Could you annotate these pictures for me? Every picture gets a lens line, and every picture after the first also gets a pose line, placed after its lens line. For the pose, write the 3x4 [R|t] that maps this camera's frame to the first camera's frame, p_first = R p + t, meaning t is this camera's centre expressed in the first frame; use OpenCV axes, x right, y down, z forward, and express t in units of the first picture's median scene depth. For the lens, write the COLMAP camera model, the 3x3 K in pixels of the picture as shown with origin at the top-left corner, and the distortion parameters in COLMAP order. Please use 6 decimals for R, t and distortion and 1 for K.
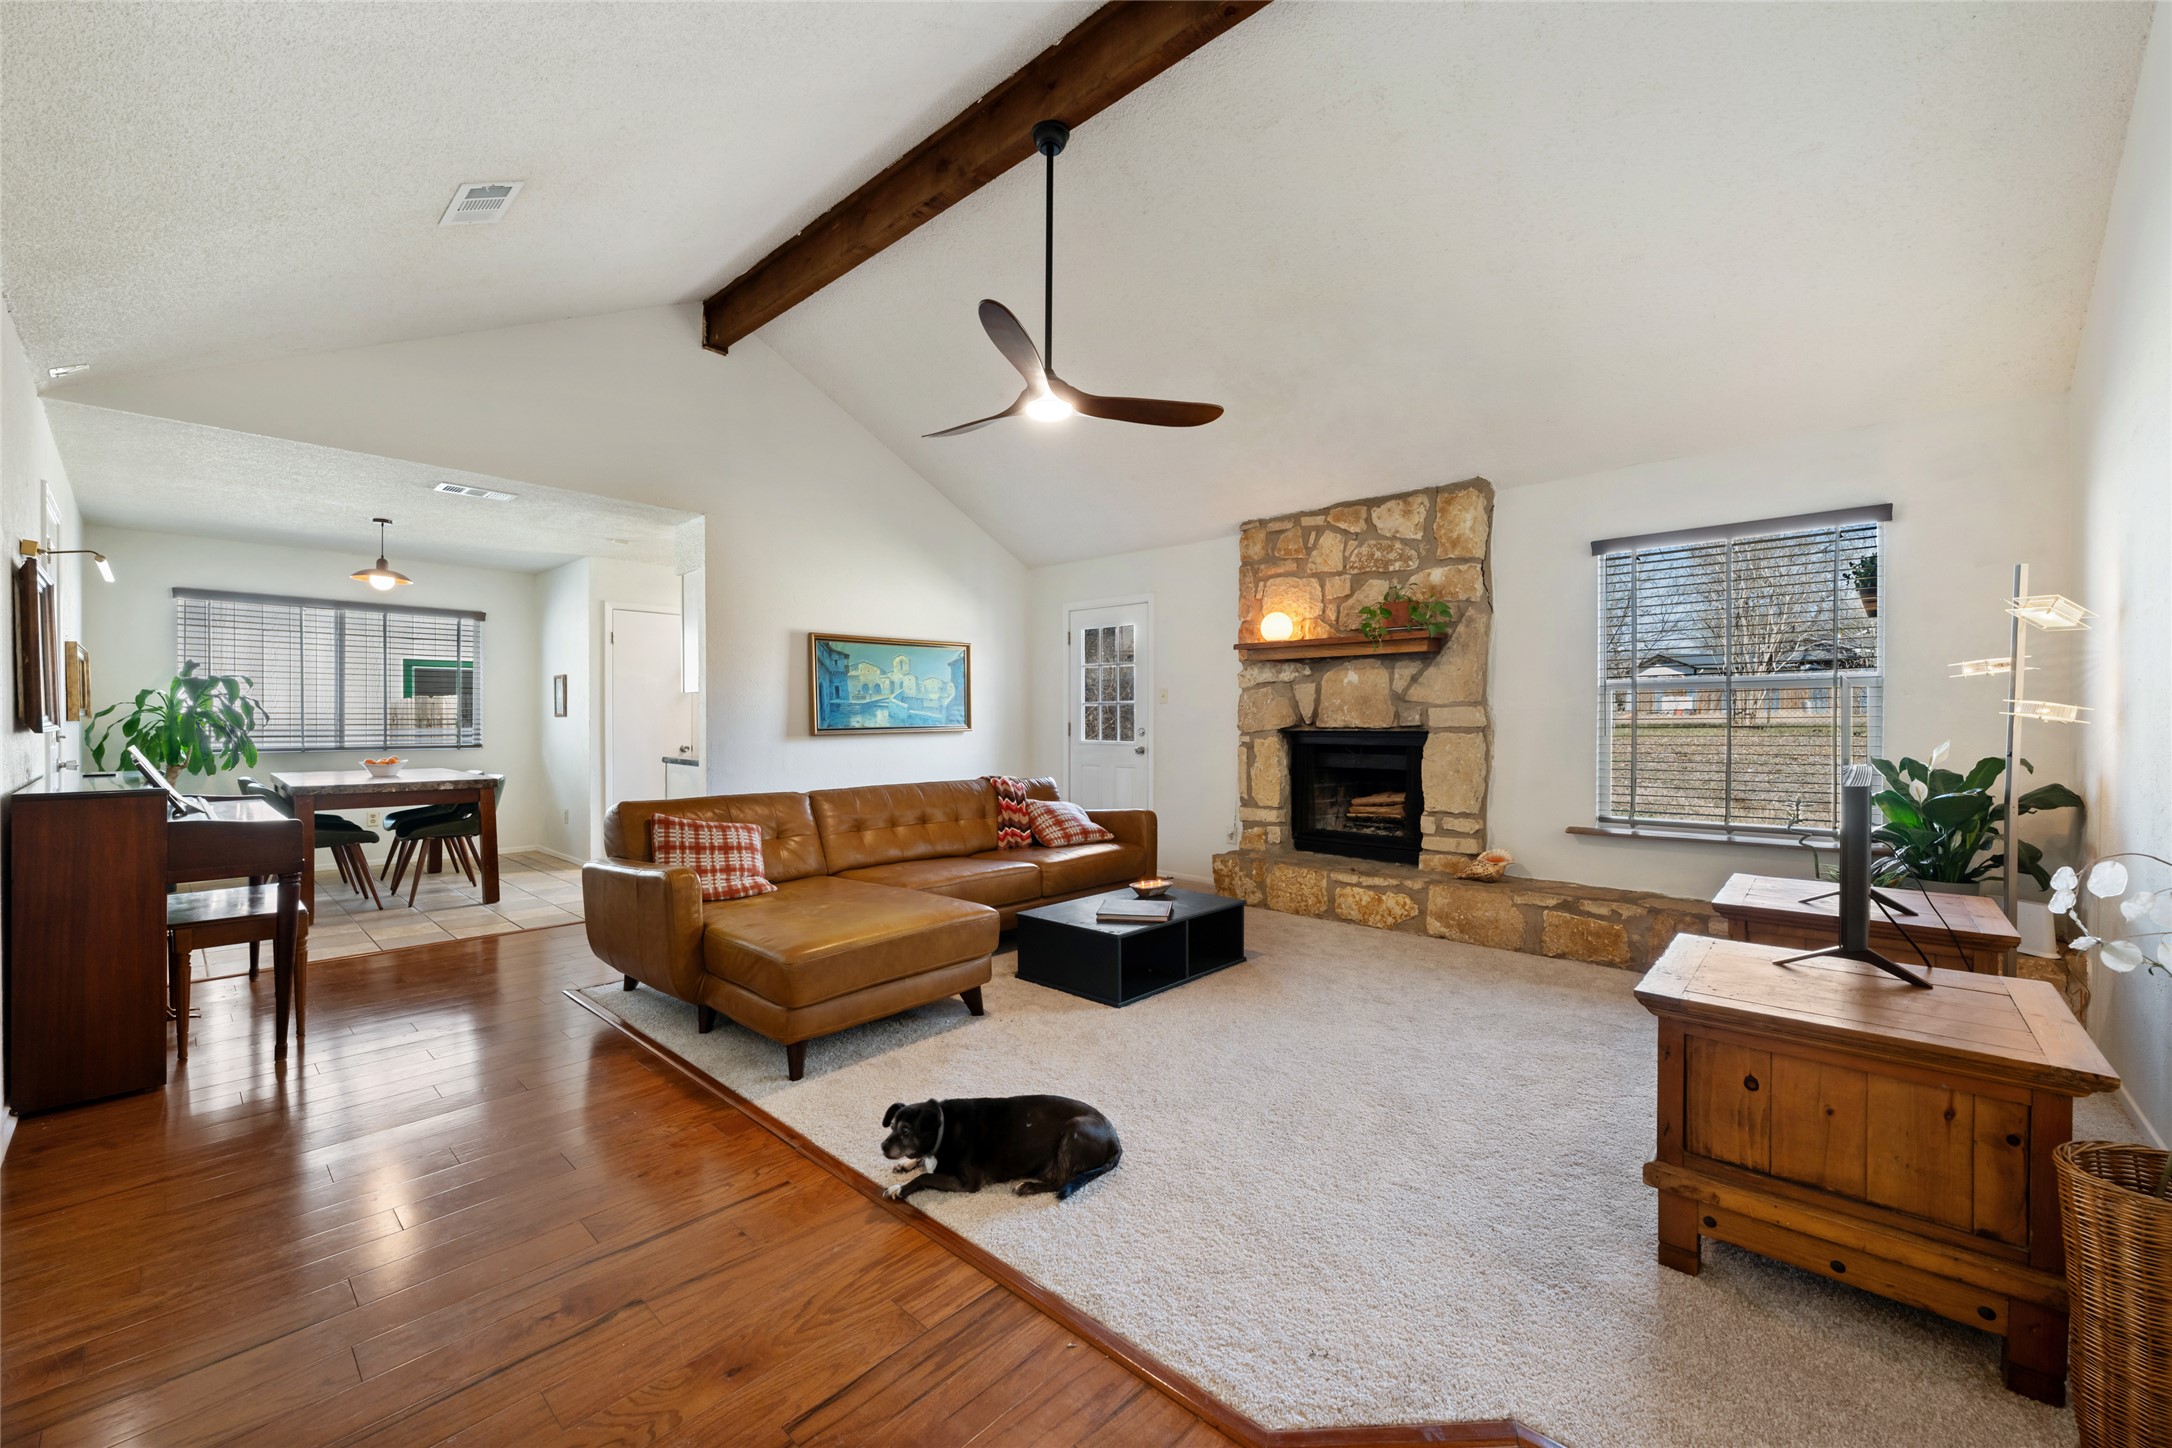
lens RADIAL K [[855.9, 0, 1085.1], [0, 855.9, 728.2], [0, 0, 1]] dist [-0.000486, -0.000358]
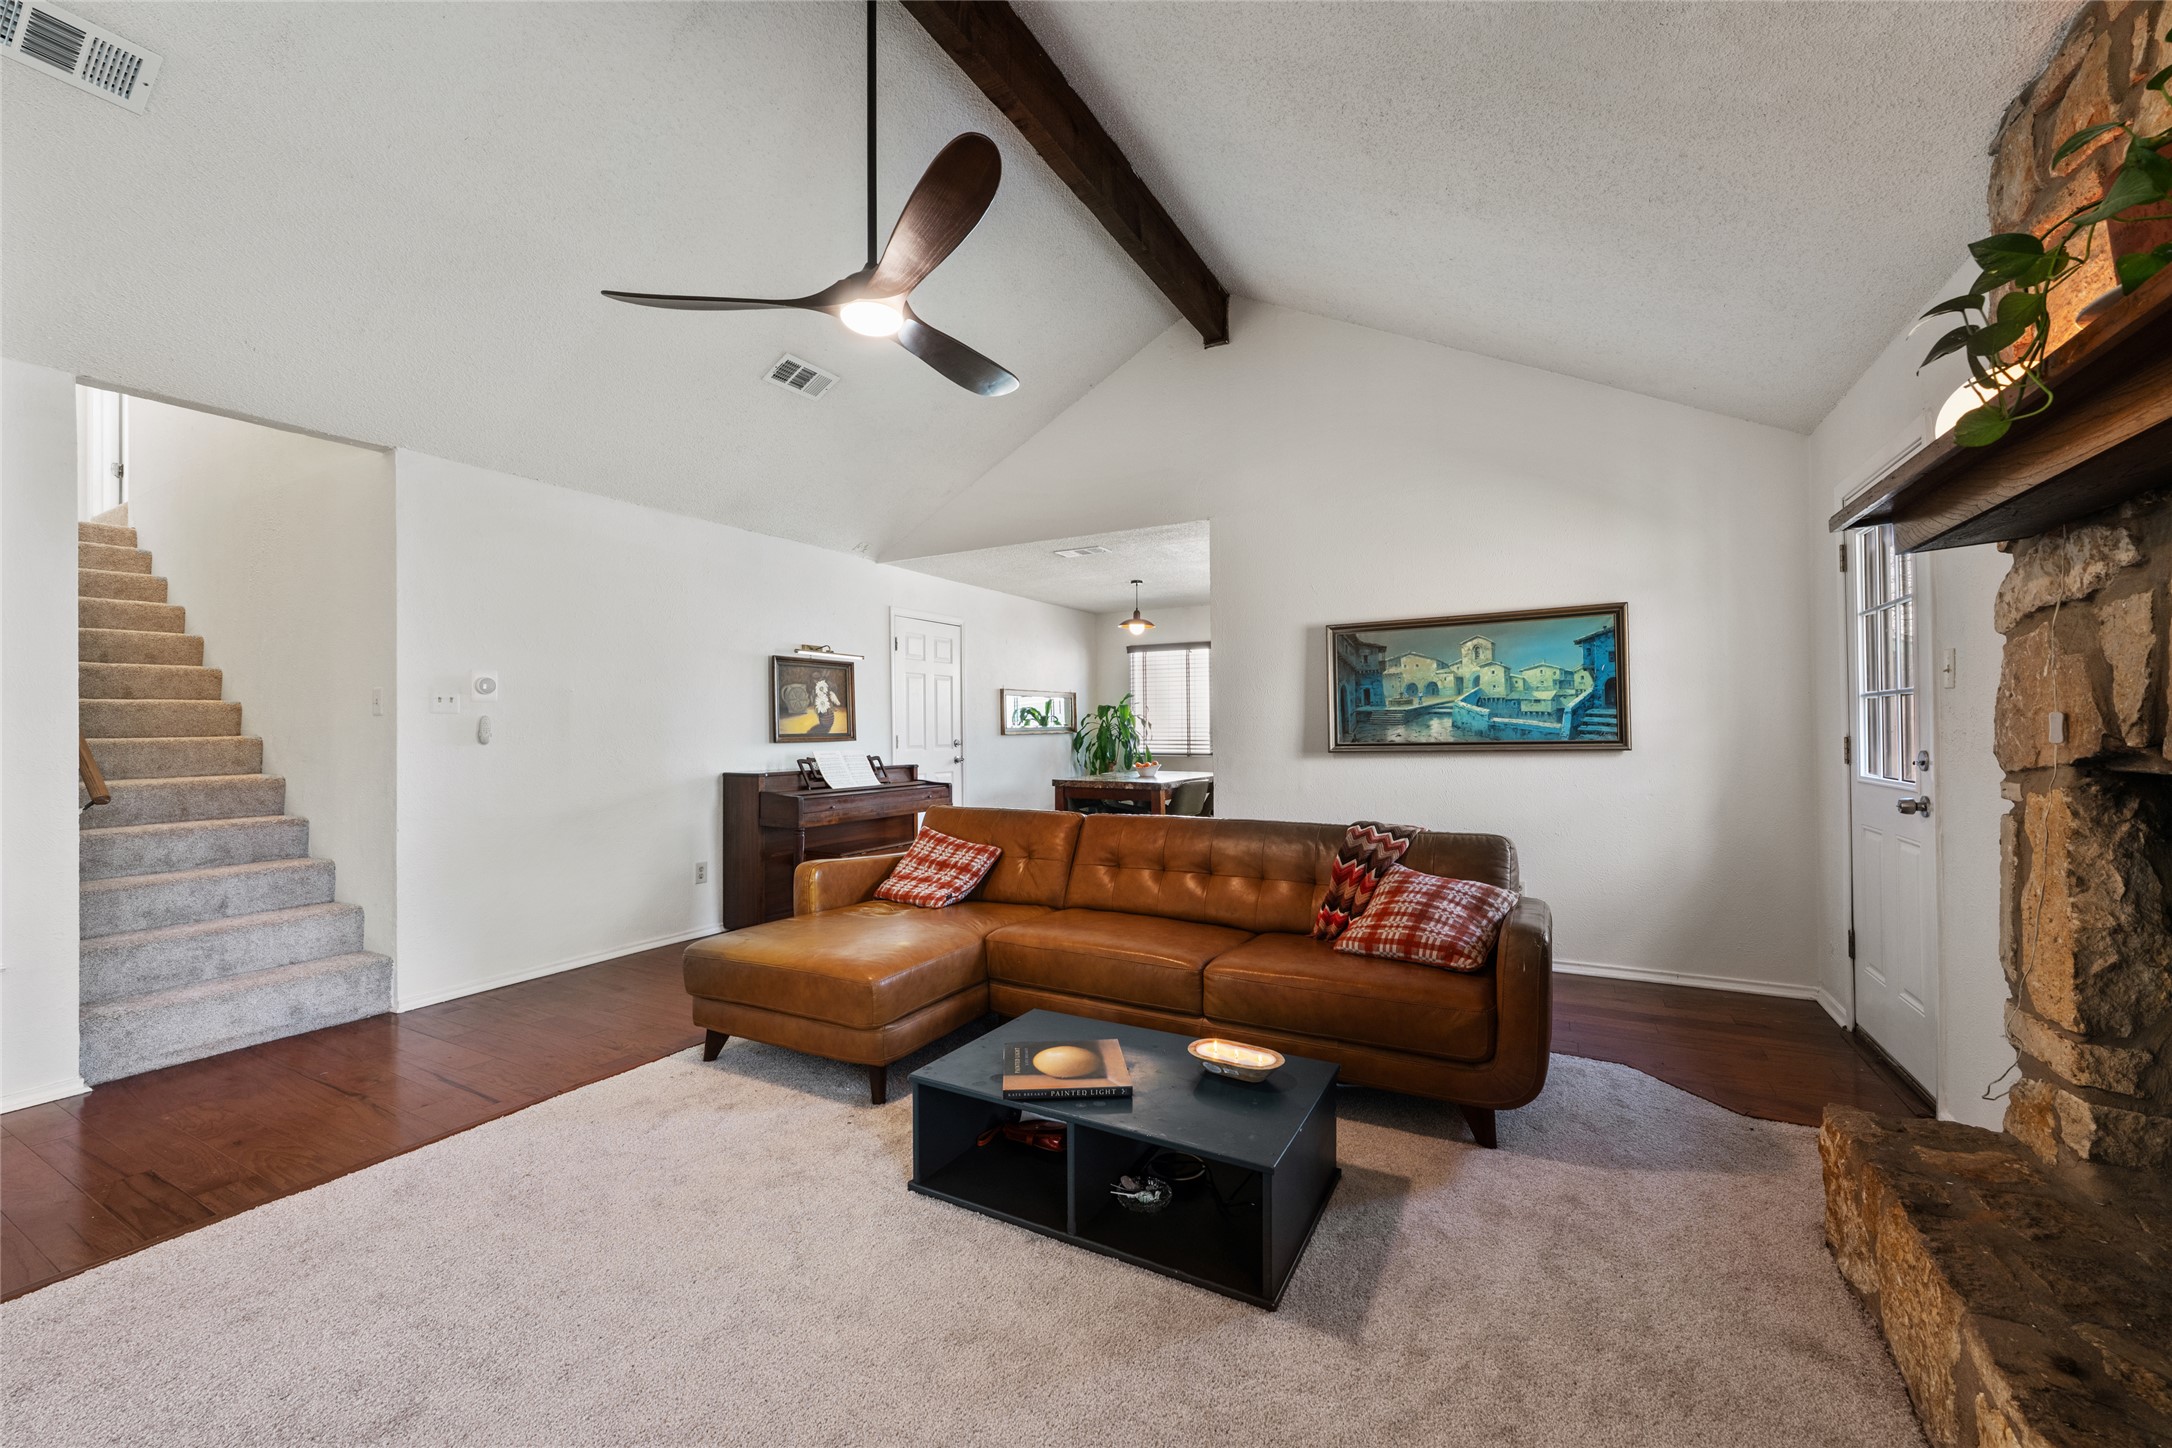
lens RADIAL K [[855.9, 0, 1085.1], [0, 855.9, 728.2], [0, 0, 1]] dist [-0.000486, -0.000358]
pose [[0.232658, -0.006653, -0.972536, 0.443861], [-0.002364, 0.999970, -0.007407, -0.008304], [0.972556, 0.004023, 0.232635, 0.627080]]
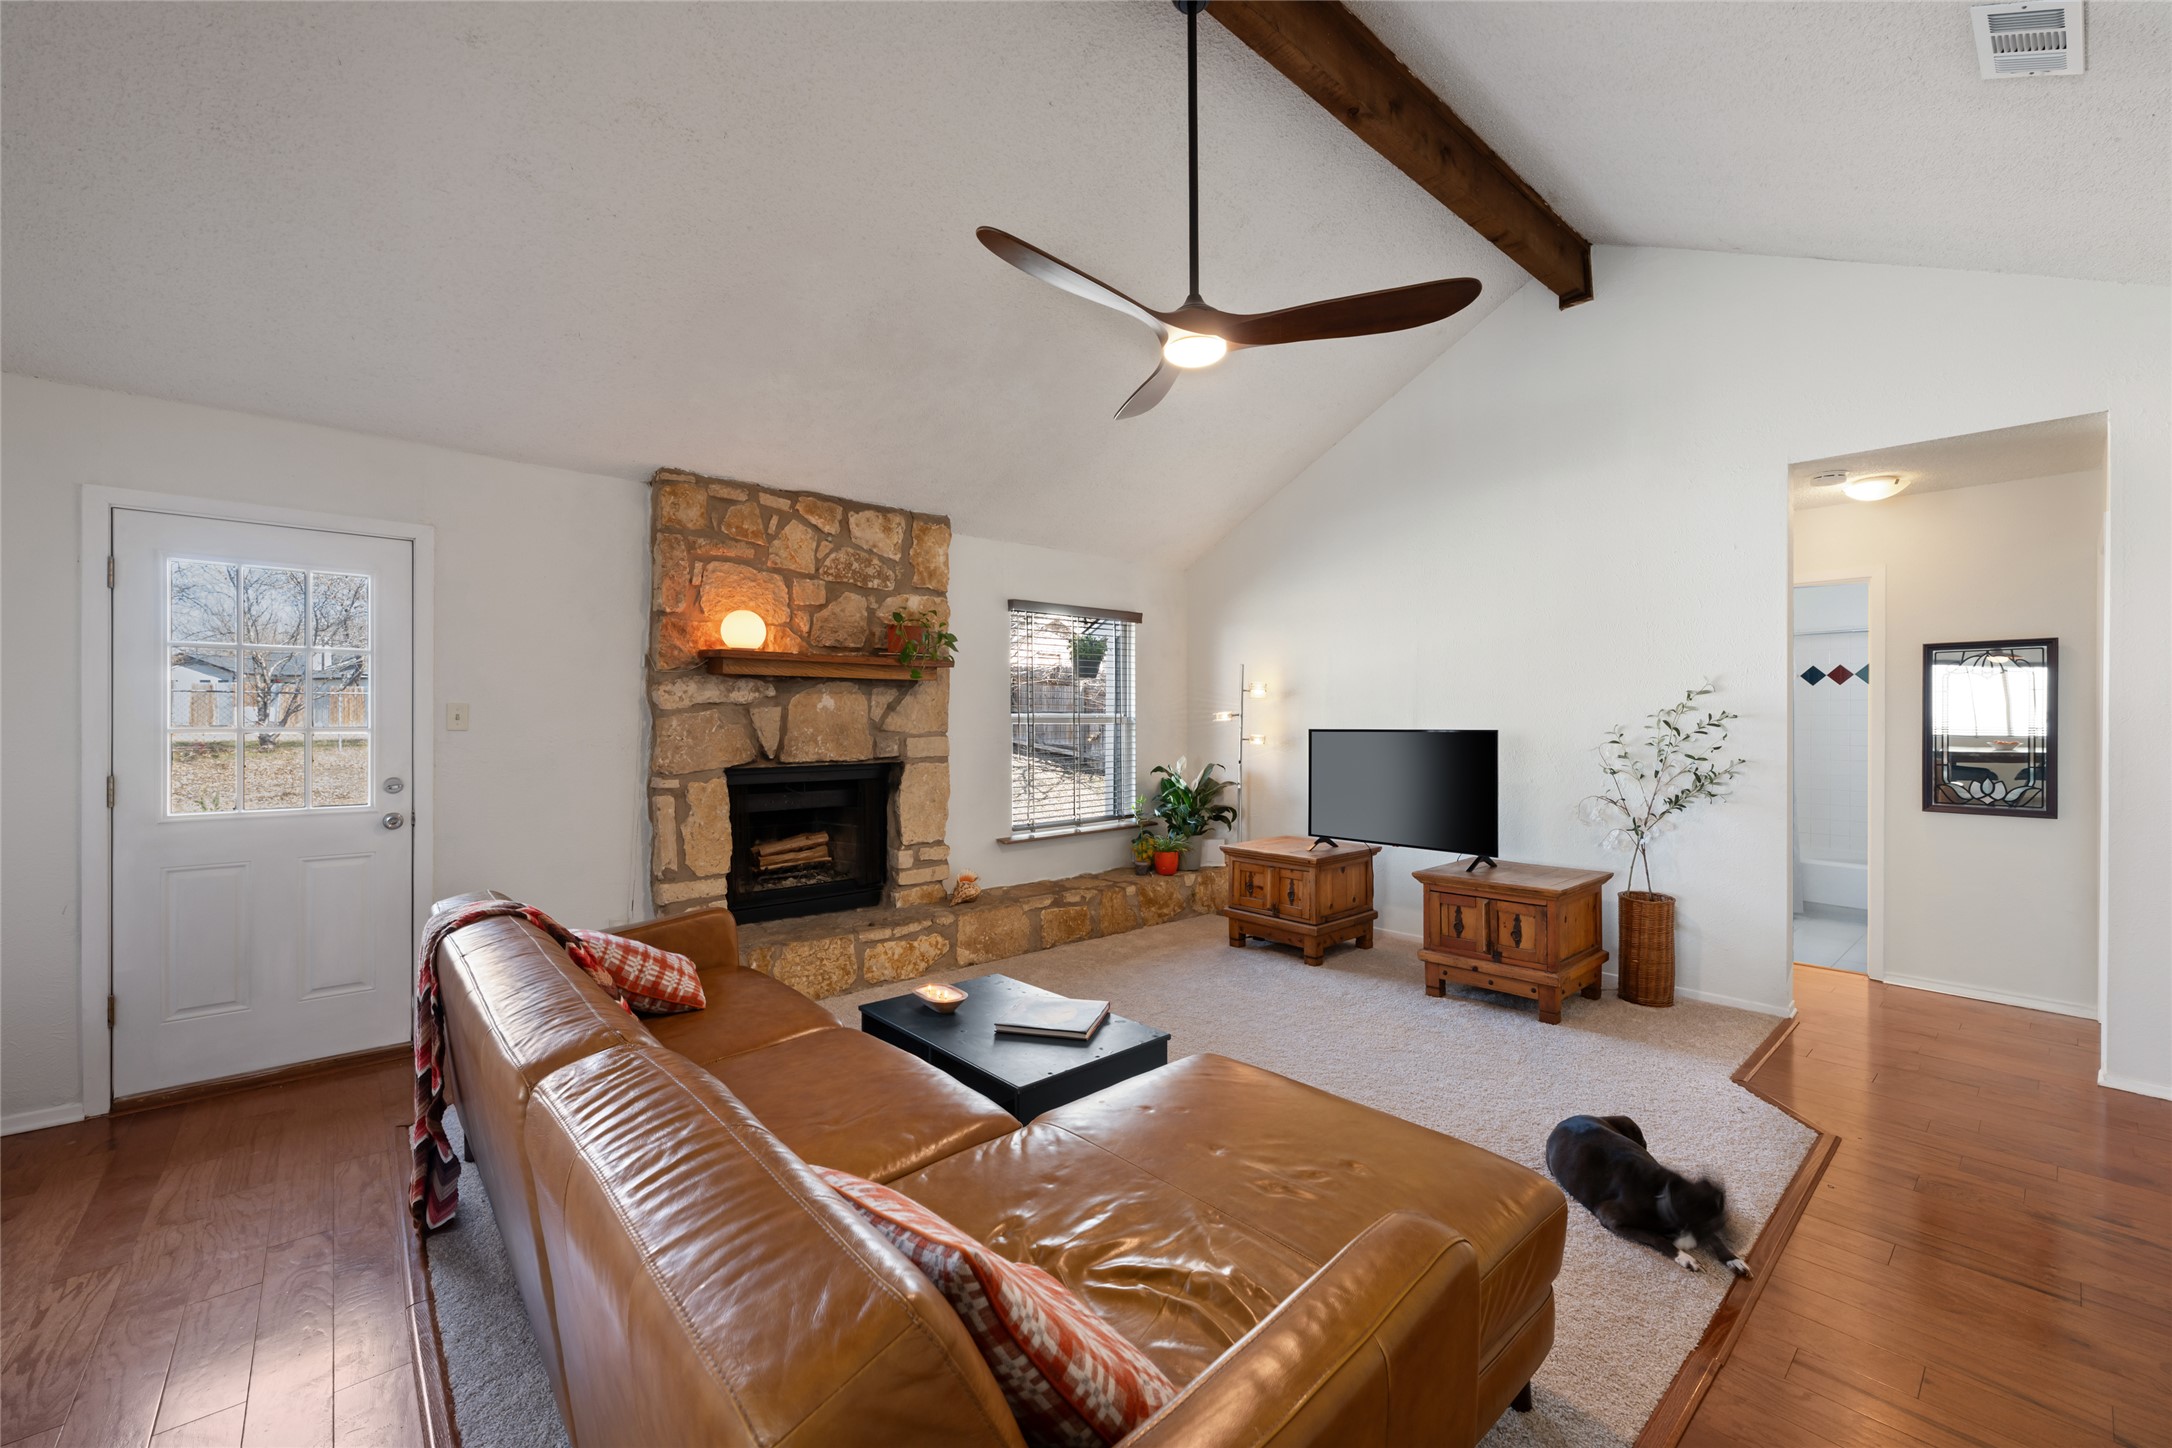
lens RADIAL K [[860.1, 0, 1085.5], [0, 860.1, 727.3], [0, 0, 1]] dist [-0.001086, -0.000160]
pose [[0.109429, -0.001736, 0.993993, -0.492707], [0.014348, 0.999897, 0.000166, -0.030091], [-0.993891, 0.014244, 0.109443, 0.631645]]
